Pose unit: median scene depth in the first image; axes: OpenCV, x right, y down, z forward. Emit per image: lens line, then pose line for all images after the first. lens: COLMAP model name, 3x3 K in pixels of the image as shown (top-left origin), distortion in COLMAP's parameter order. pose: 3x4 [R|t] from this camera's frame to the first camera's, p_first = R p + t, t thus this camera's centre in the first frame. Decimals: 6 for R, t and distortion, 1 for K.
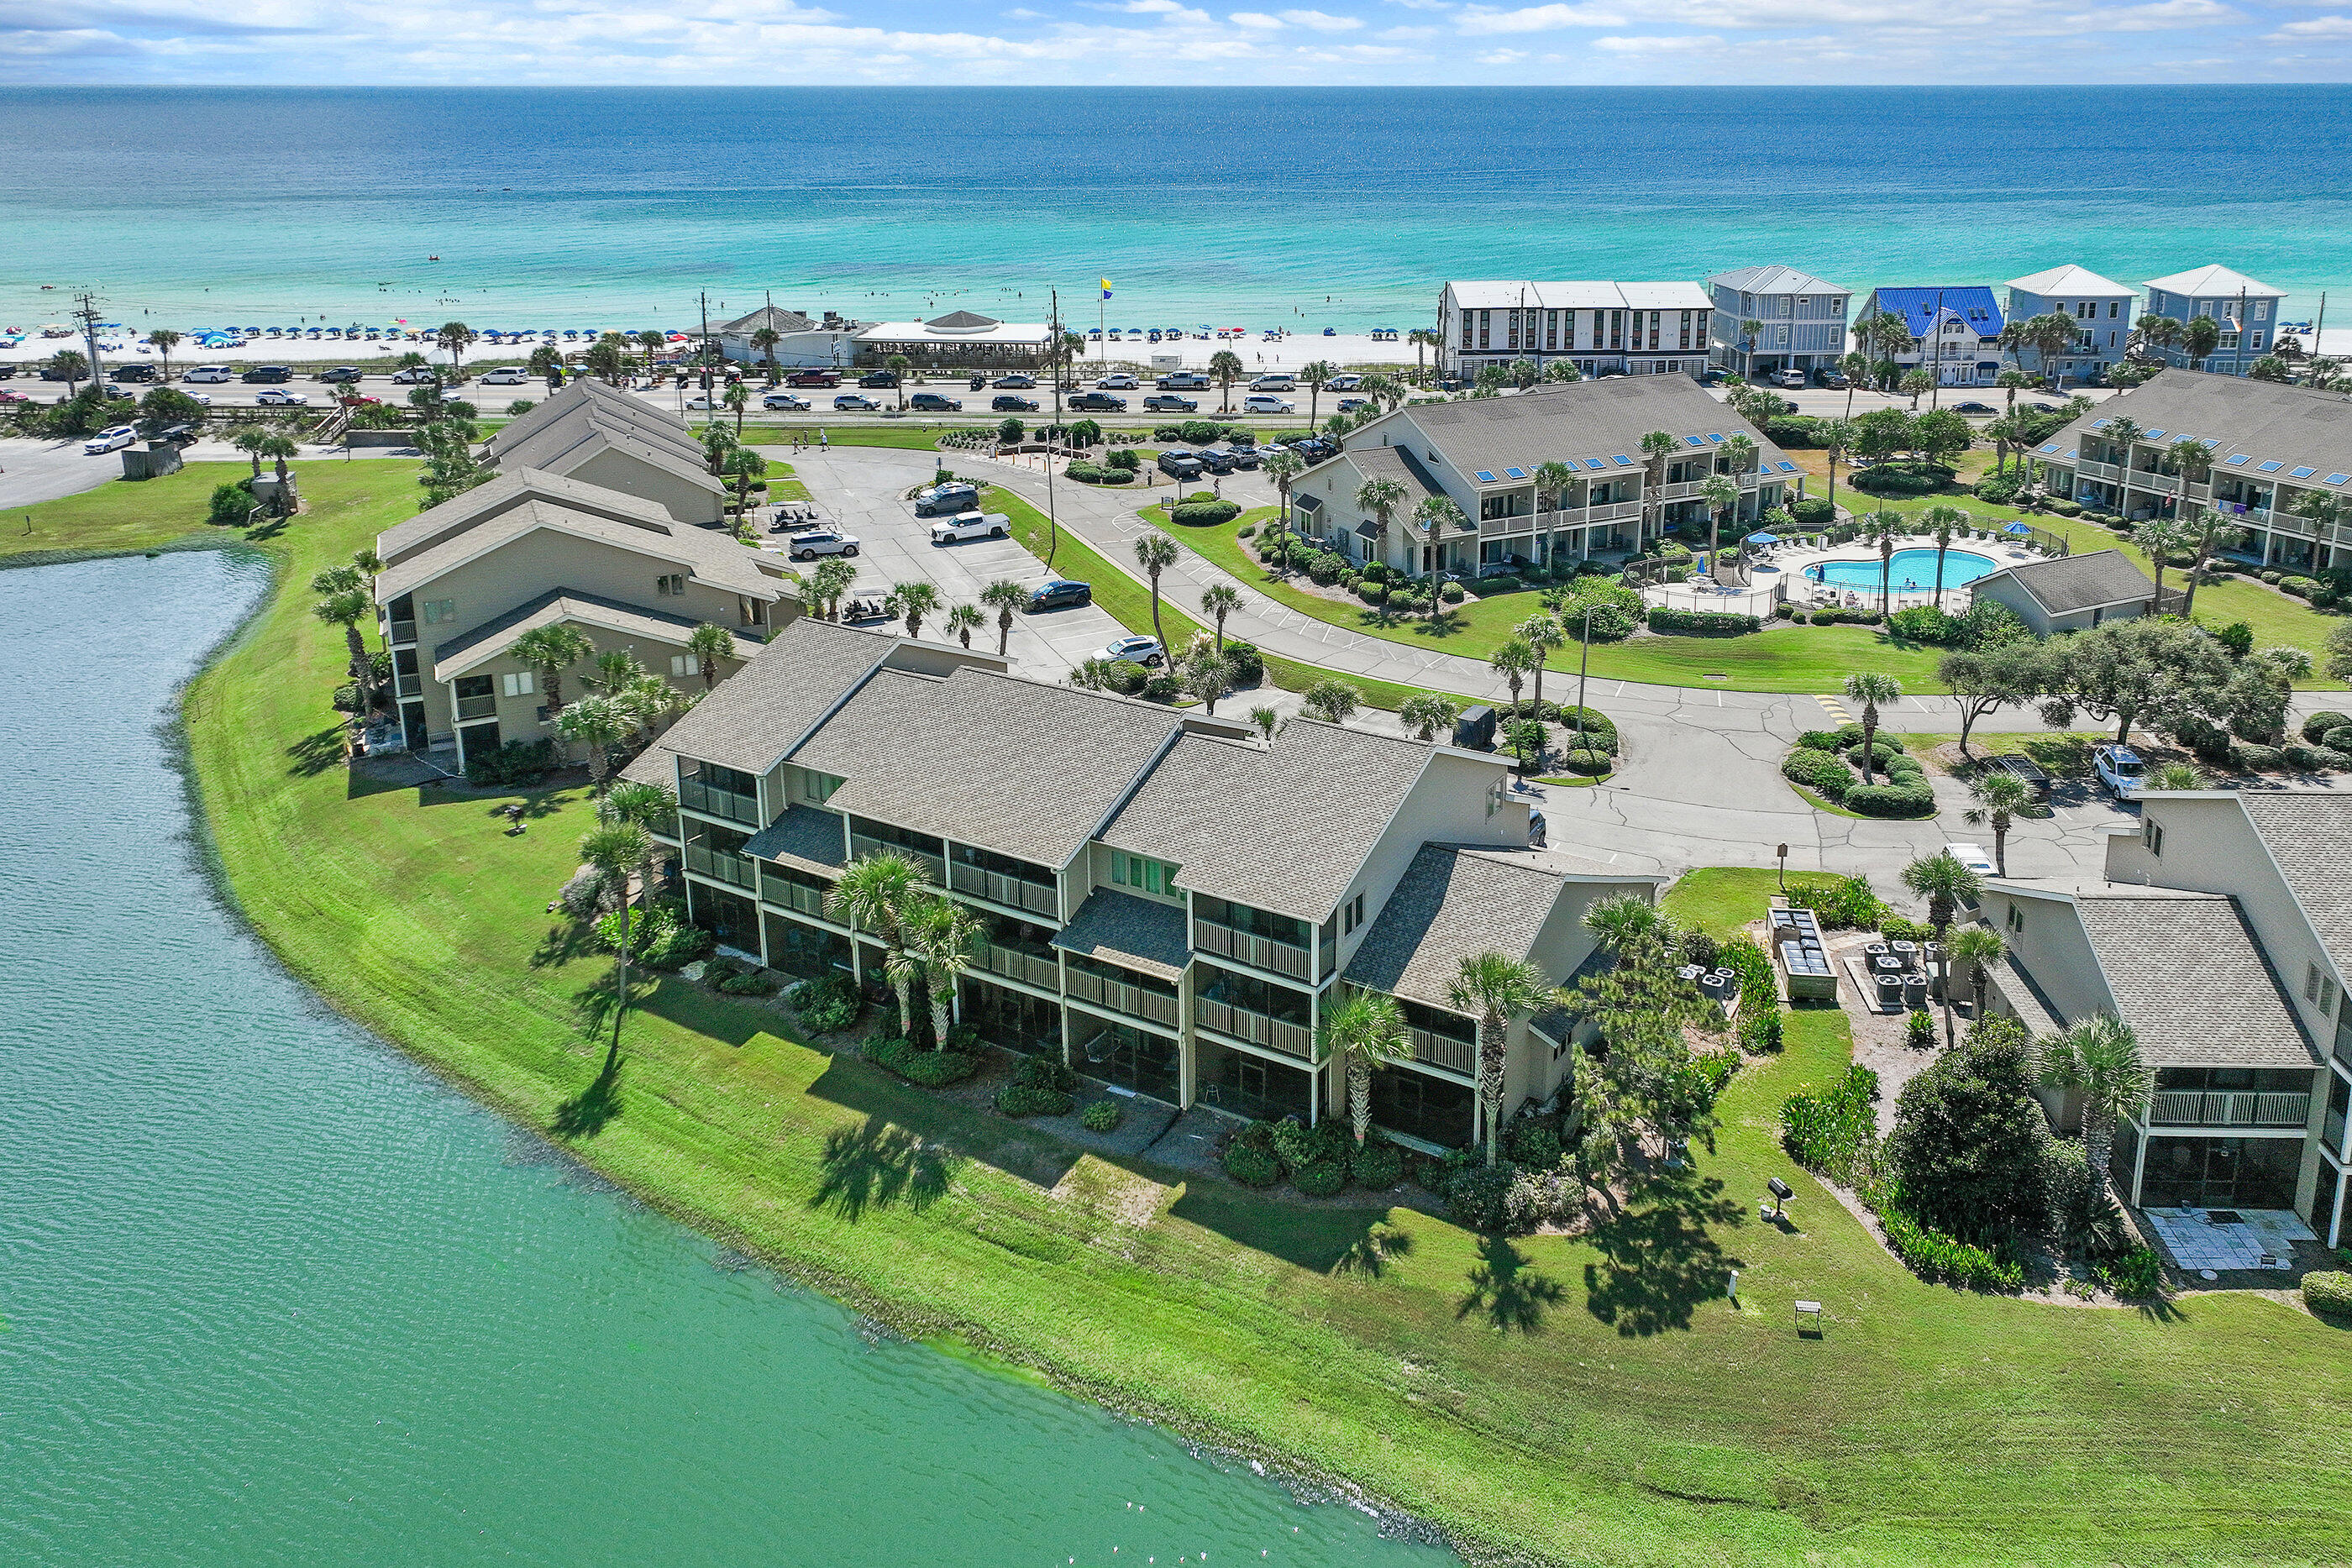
lens RADIAL K [[1716.1, 0, 1165.1], [0, 1716.1, 906.9], [0, 0, 1]] dist [0.018776, 0.001825]
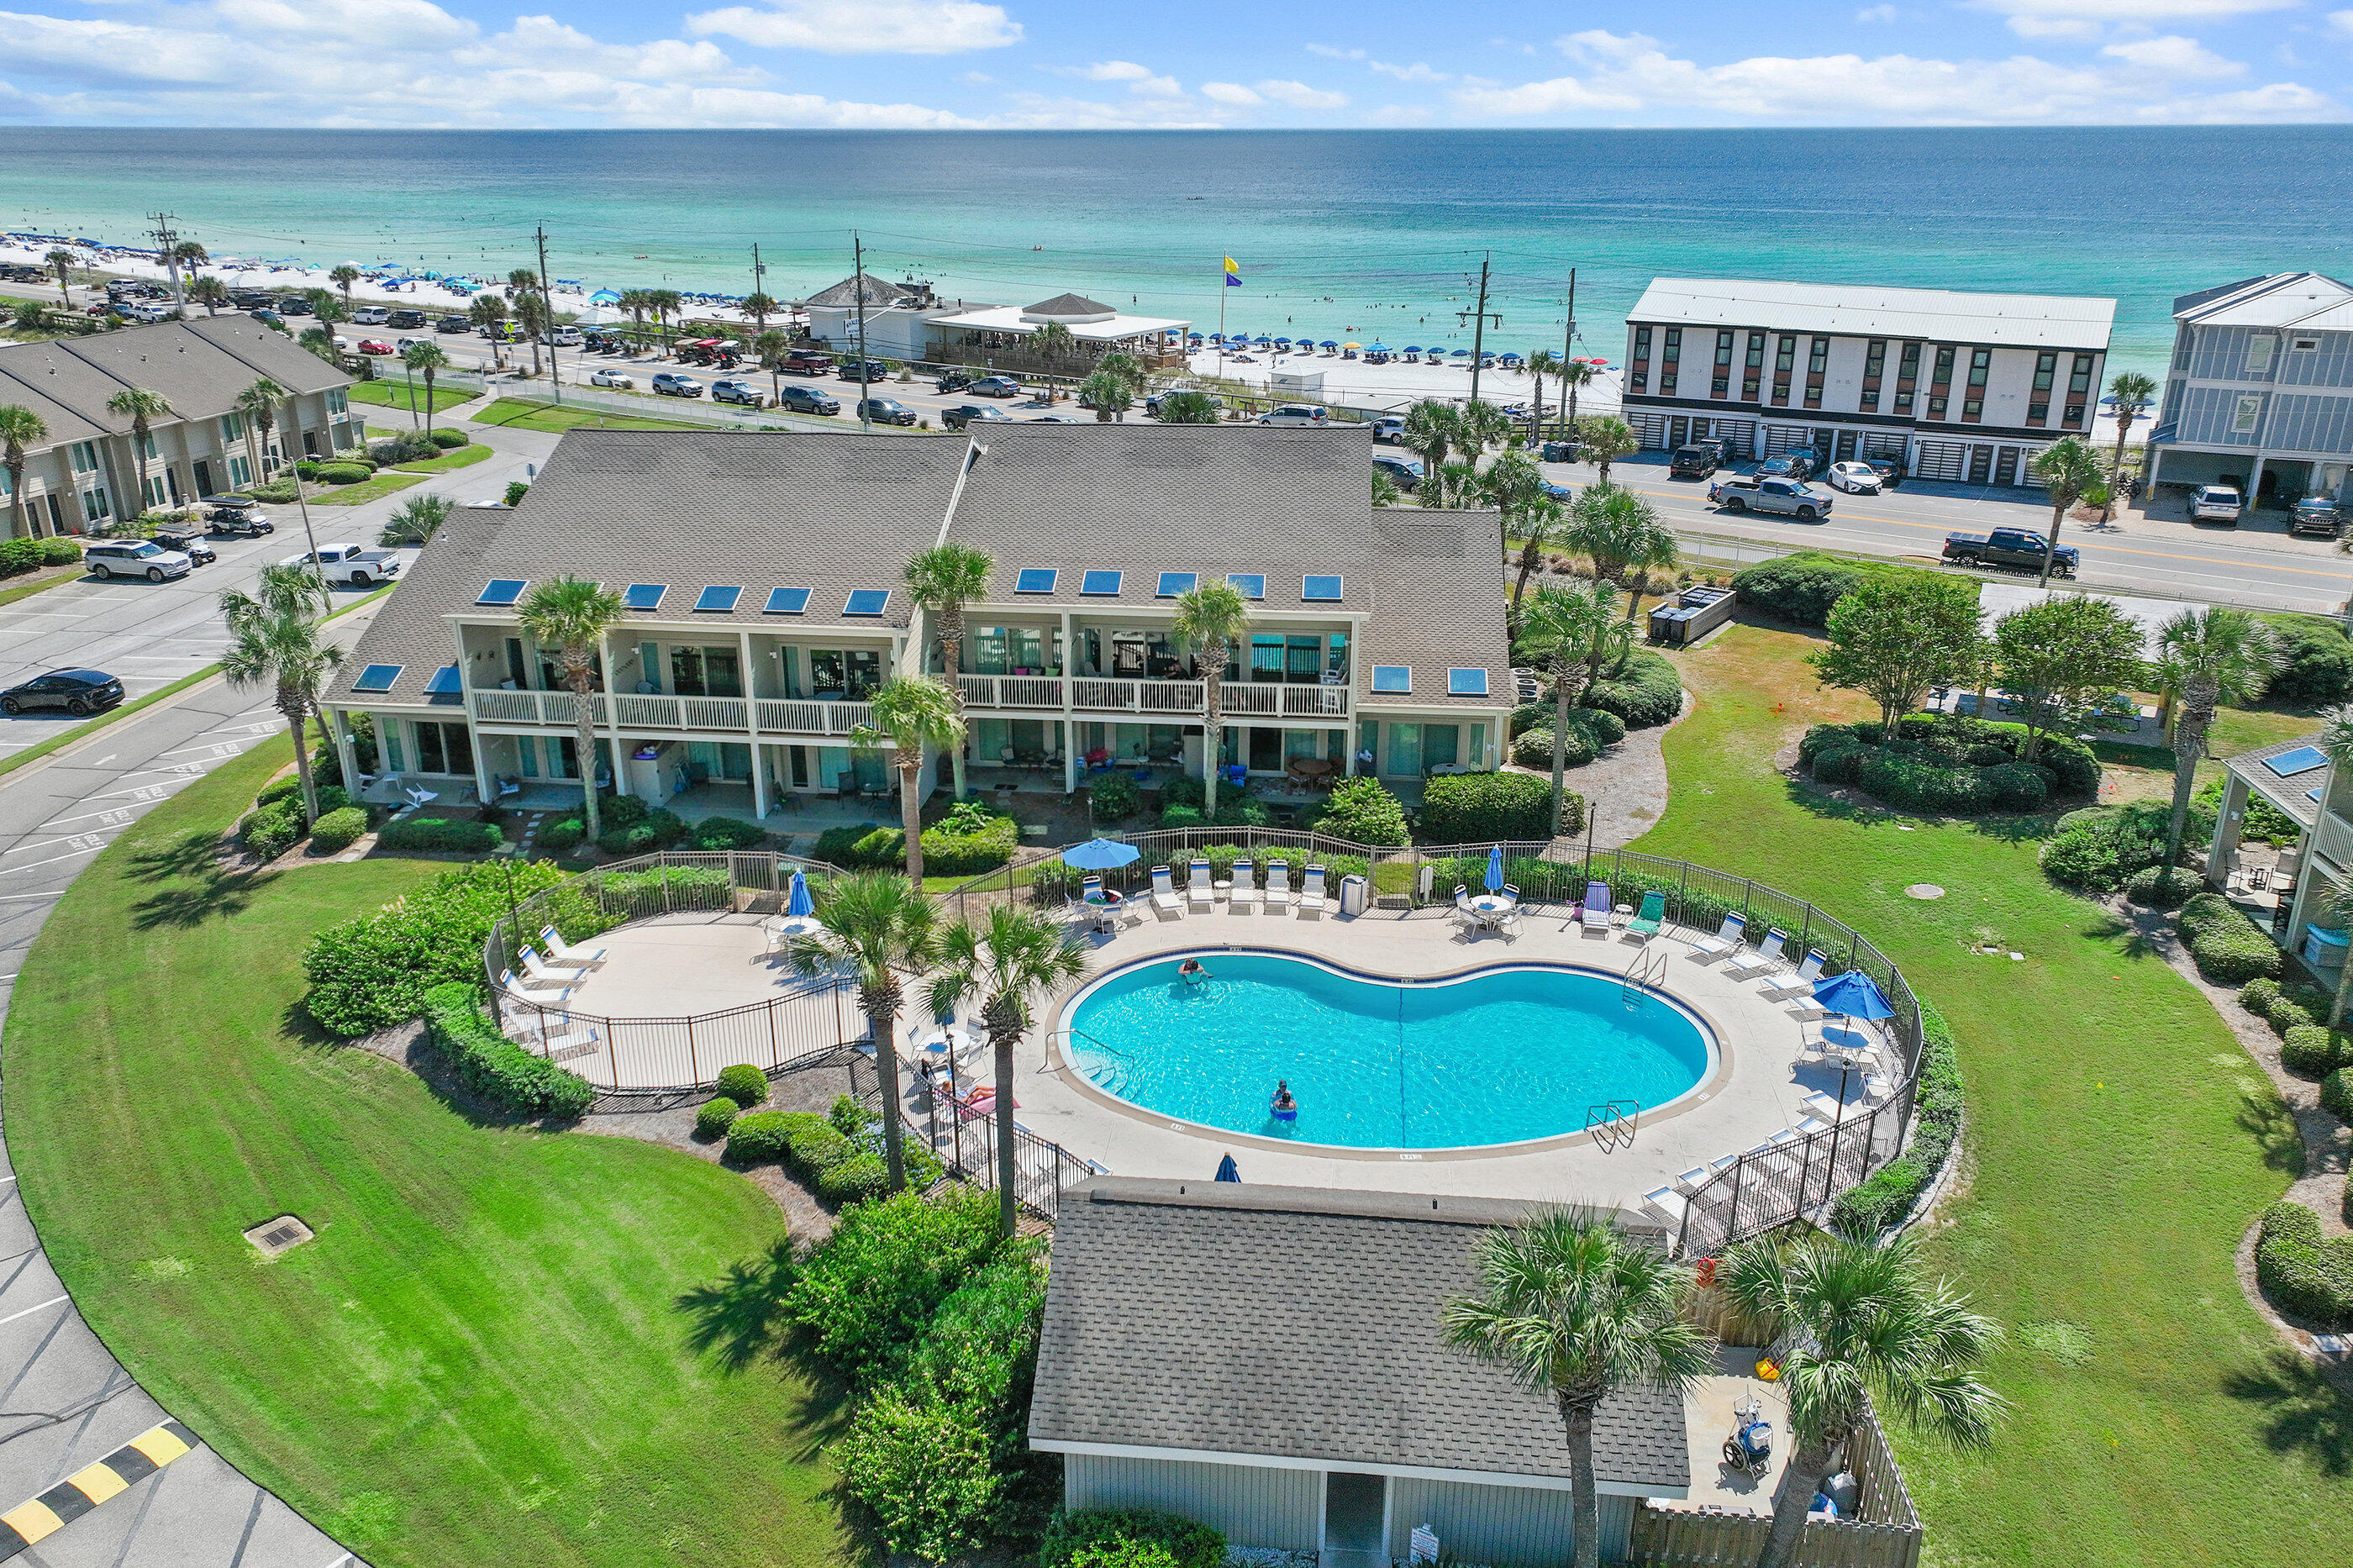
lens RADIAL K [[1783.1, 0, 1176.5], [0, 1783.1, 784.0], [0, 0, 1]] dist [0.019814, 0.006137]
pose [[0.845628, 0.196491, -0.496290, 0.564358], [-0.240821, 0.970216, -0.026208, -0.228104], [0.476359, 0.141680, 0.867761, 0.677738]]
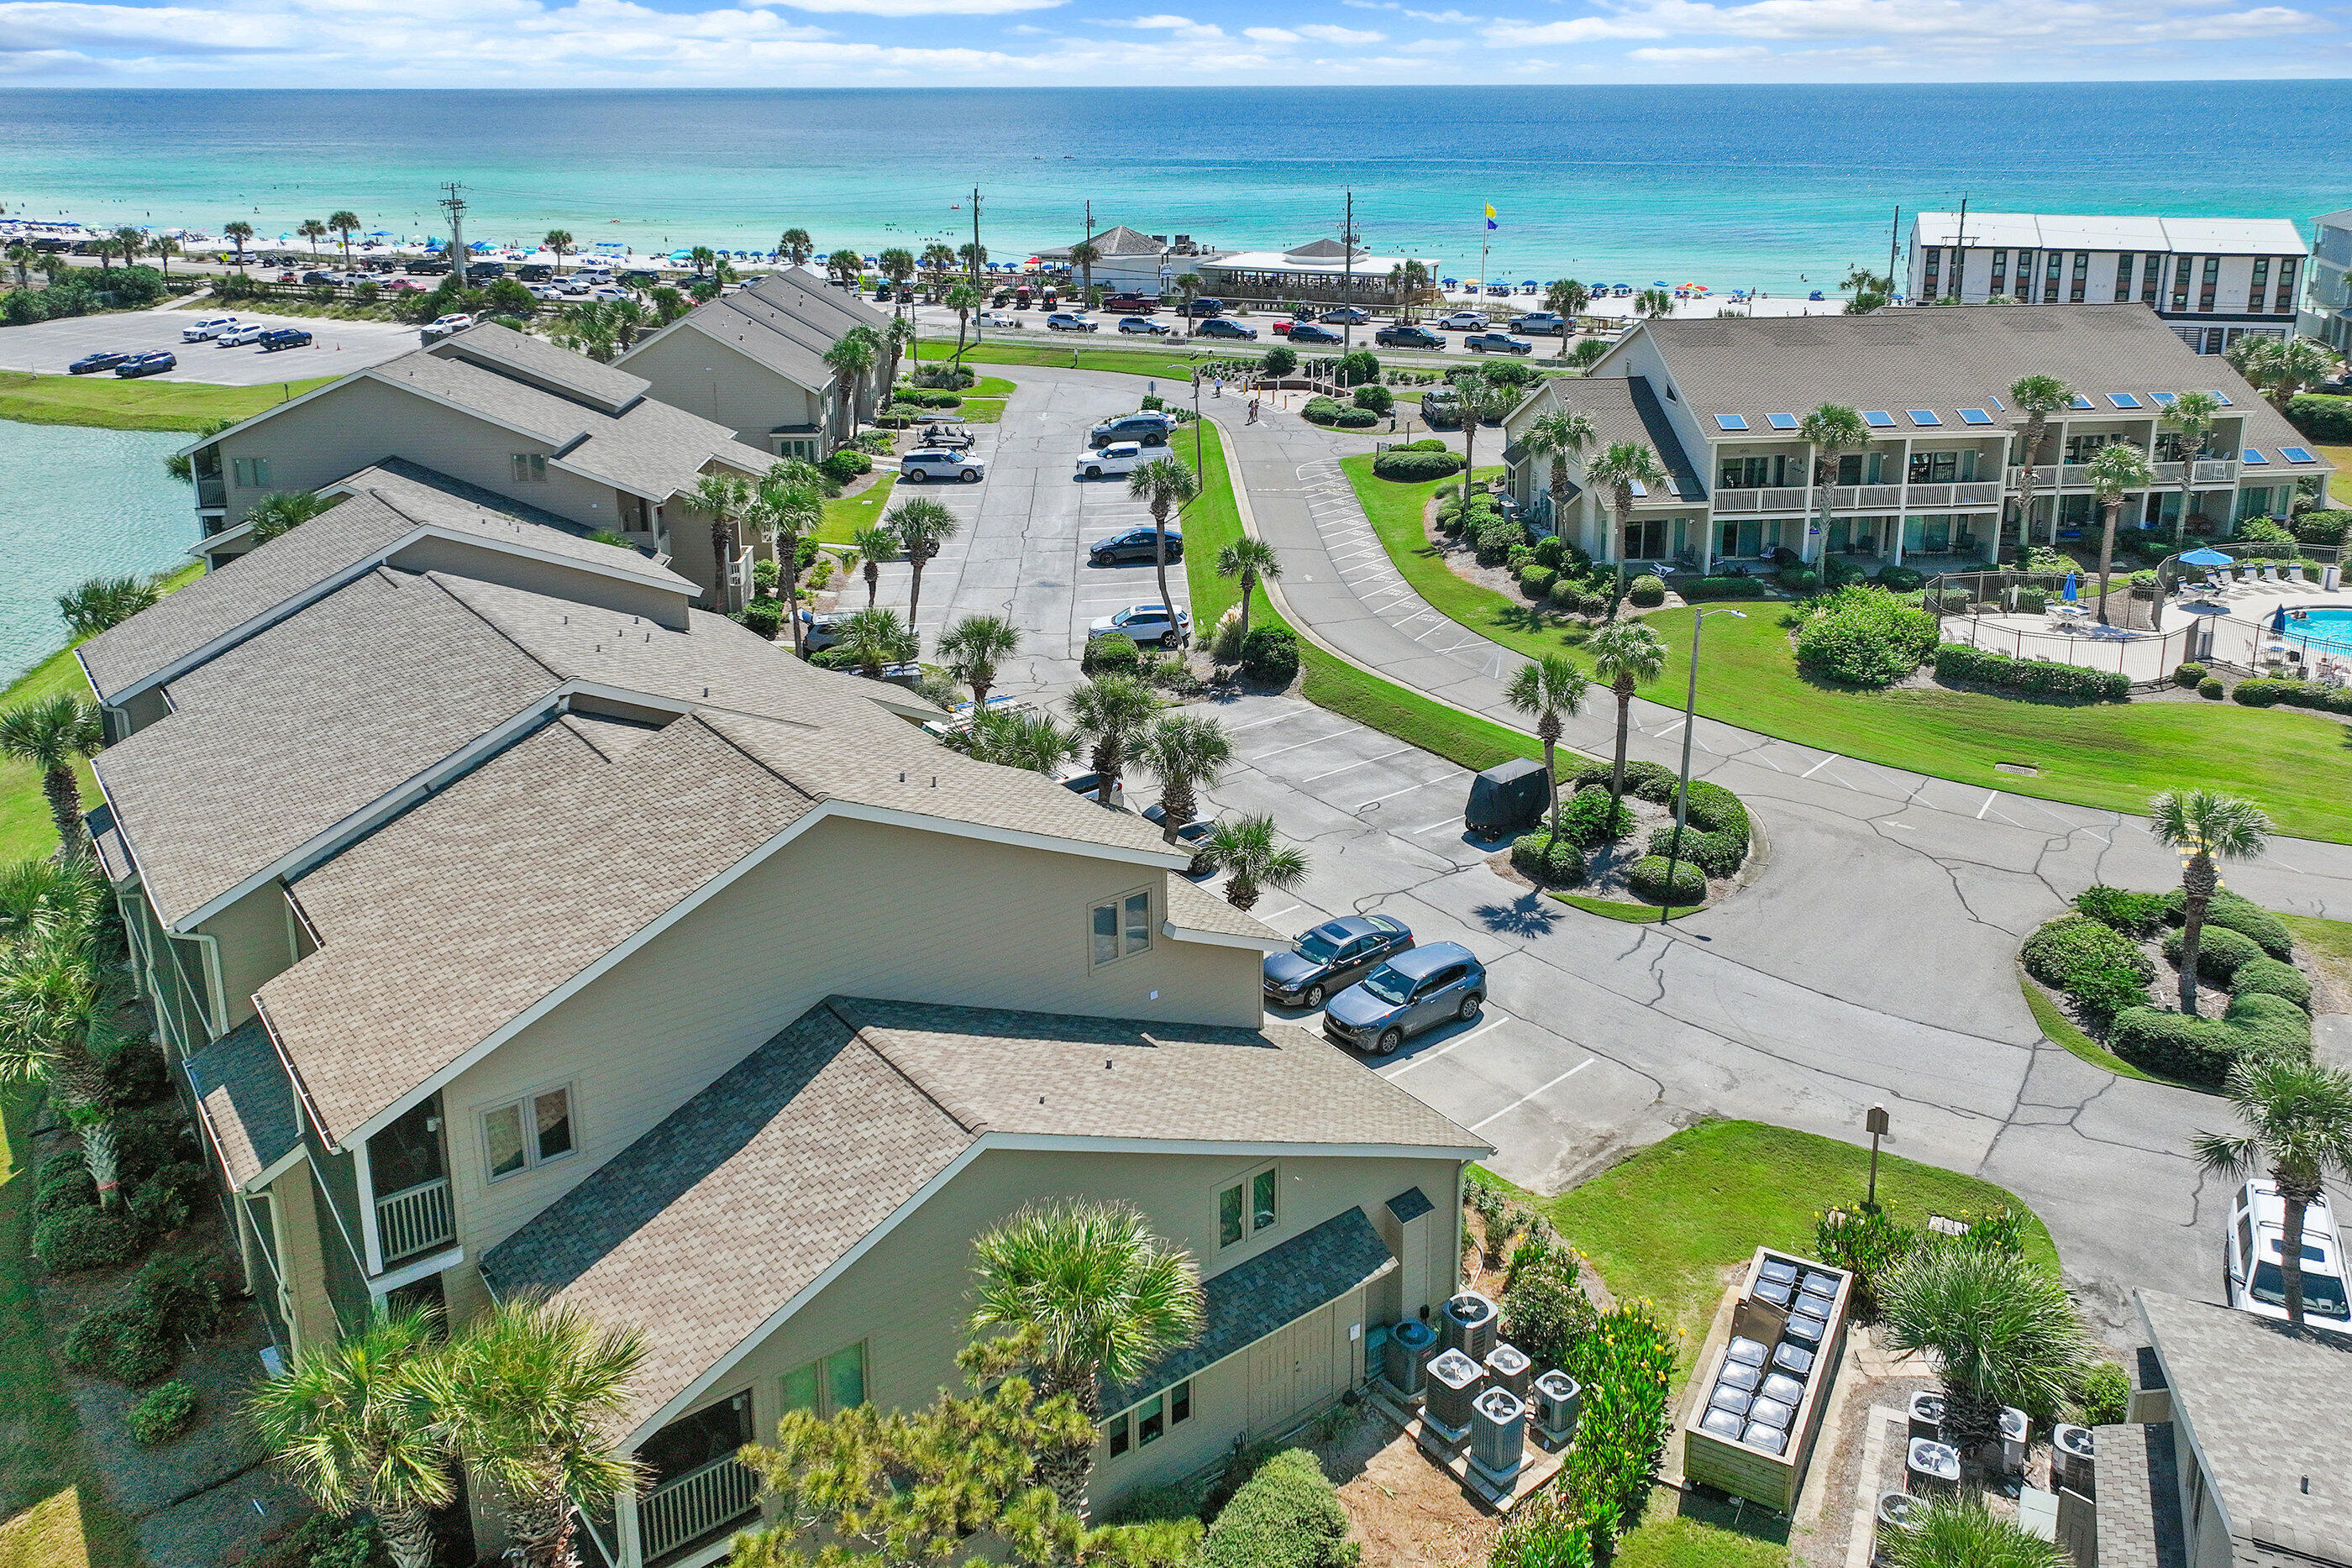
lens RADIAL K [[1782.2, 0, 1176.0], [0, 1782.2, 784.0], [0, 0, 1]] dist [0.019814, 0.006137]
pose [[0.942832, 0.134458, -0.304942, 0.210441], [-0.156675, 0.986410, -0.049477, -0.047716], [0.294145, 0.094425, 0.951085, 0.301214]]
